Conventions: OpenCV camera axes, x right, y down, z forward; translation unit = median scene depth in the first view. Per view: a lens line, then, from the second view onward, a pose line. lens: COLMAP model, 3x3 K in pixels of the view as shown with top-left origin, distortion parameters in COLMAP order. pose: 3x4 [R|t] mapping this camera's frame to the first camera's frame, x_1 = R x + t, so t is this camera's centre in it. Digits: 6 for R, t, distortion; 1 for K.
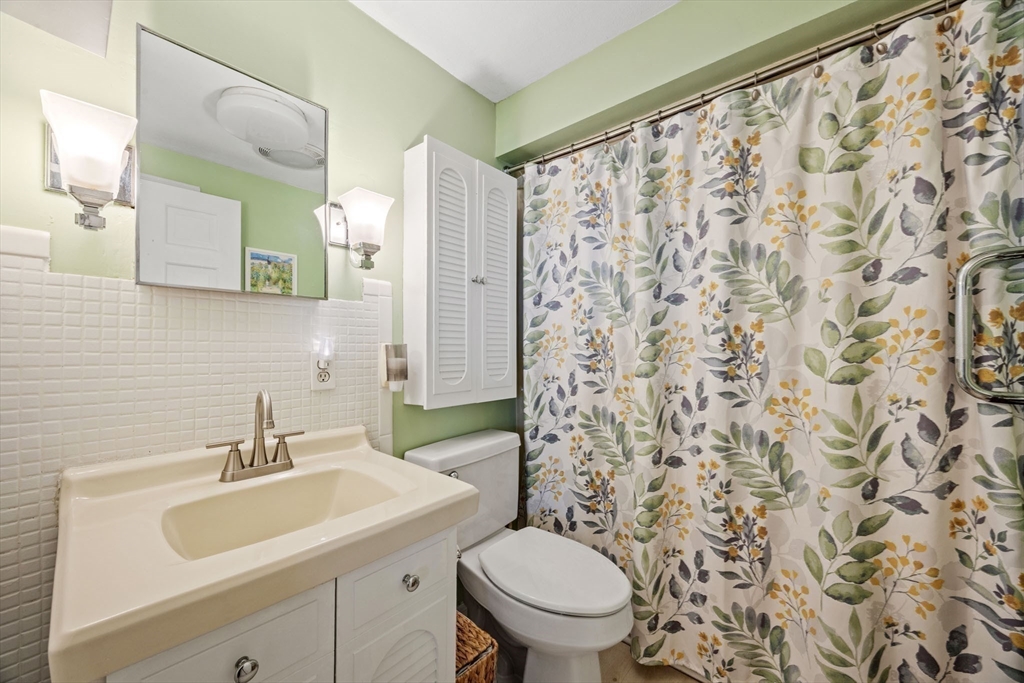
lens RADIAL K [[393.1, 0, 519.8], [0, 393.1, 346.5], [0, 0, 1]] dist [-0.000719, -0.000220]
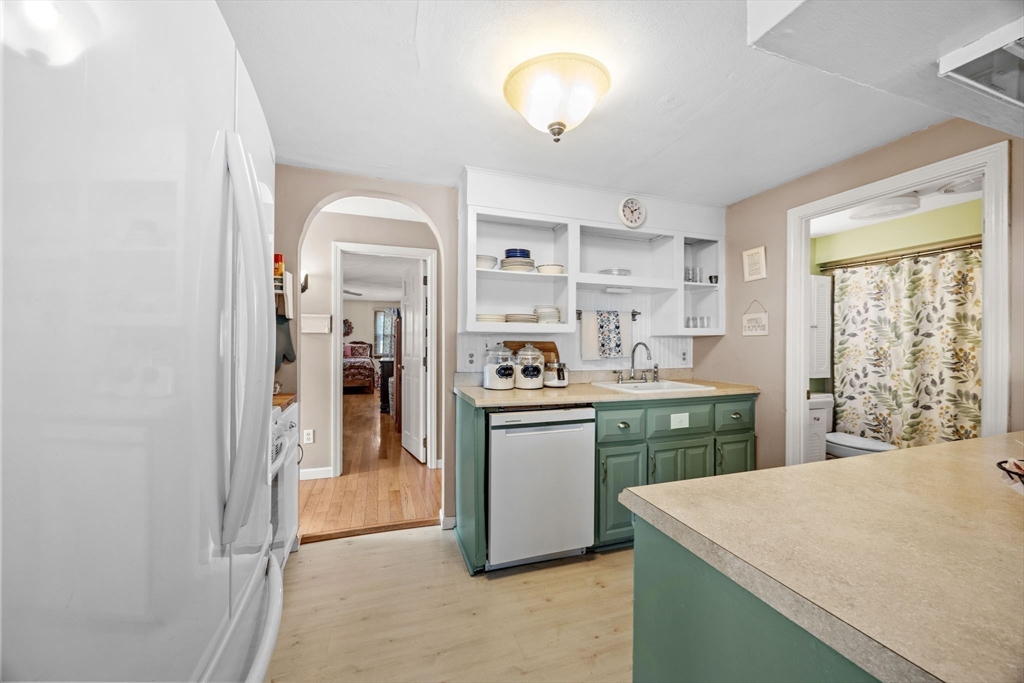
lens RADIAL K [[393.1, 0, 515.5], [0, 393.1, 344.1], [0, 0, 1]] dist [-0.000719, -0.000220]
pose [[0.860925, 0.002891, -0.508724, -0.490383], [-0.000859, 0.999991, 0.004230, -0.077481], [0.508732, -0.003205, 0.860919, -2.133621]]
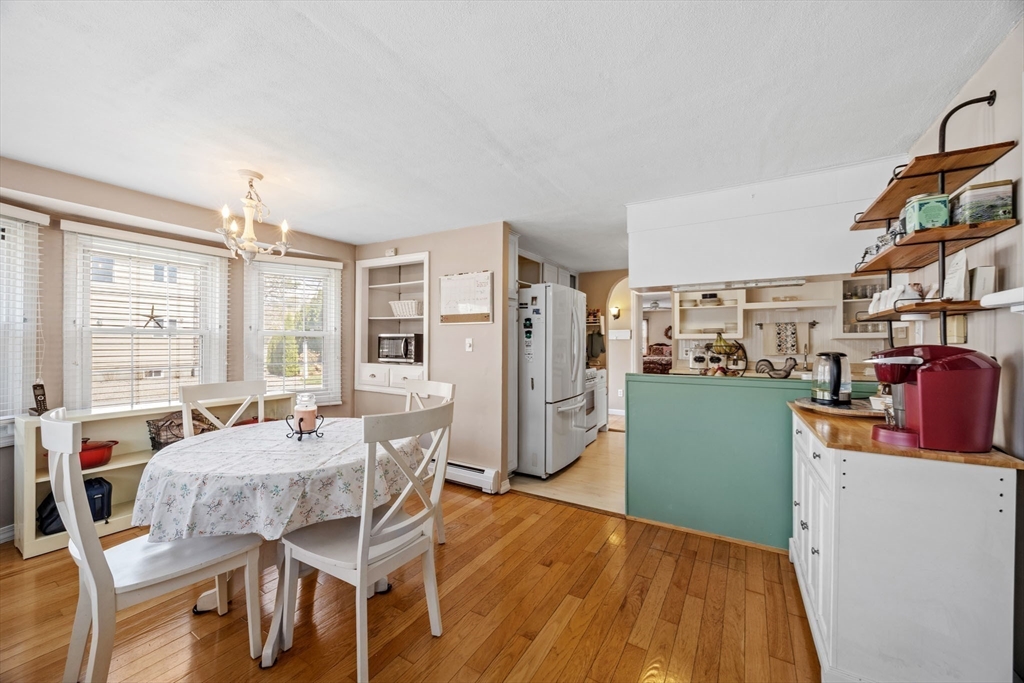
lens RADIAL K [[393.1, 0, 511.3], [0, 393.1, 345.7], [0, 0, 1]] dist [-0.000719, -0.000220]
pose [[0.189231, 0.000037, -0.981933, 1.590458], [0.003471, 0.999994, 0.000706, -0.070939], [0.981926, -0.003542, 0.189230, -2.870127]]
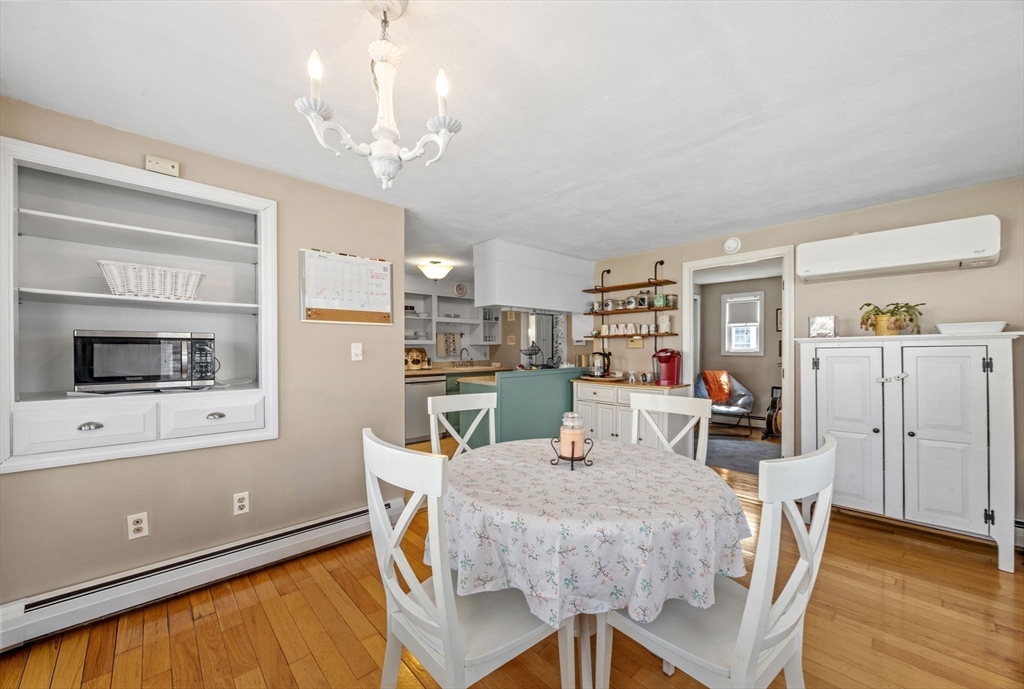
lens RADIAL K [[394.3, 0, 528.6], [0, 394.3, 348.6], [0, 0, 1]] dist [-0.002693, -0.000103]
pose [[0.996874, -0.003896, -0.078909, 0.103038], [0.004468, 0.999965, 0.007072, -0.101193], [0.078878, -0.007402, 0.996857, -4.421231]]
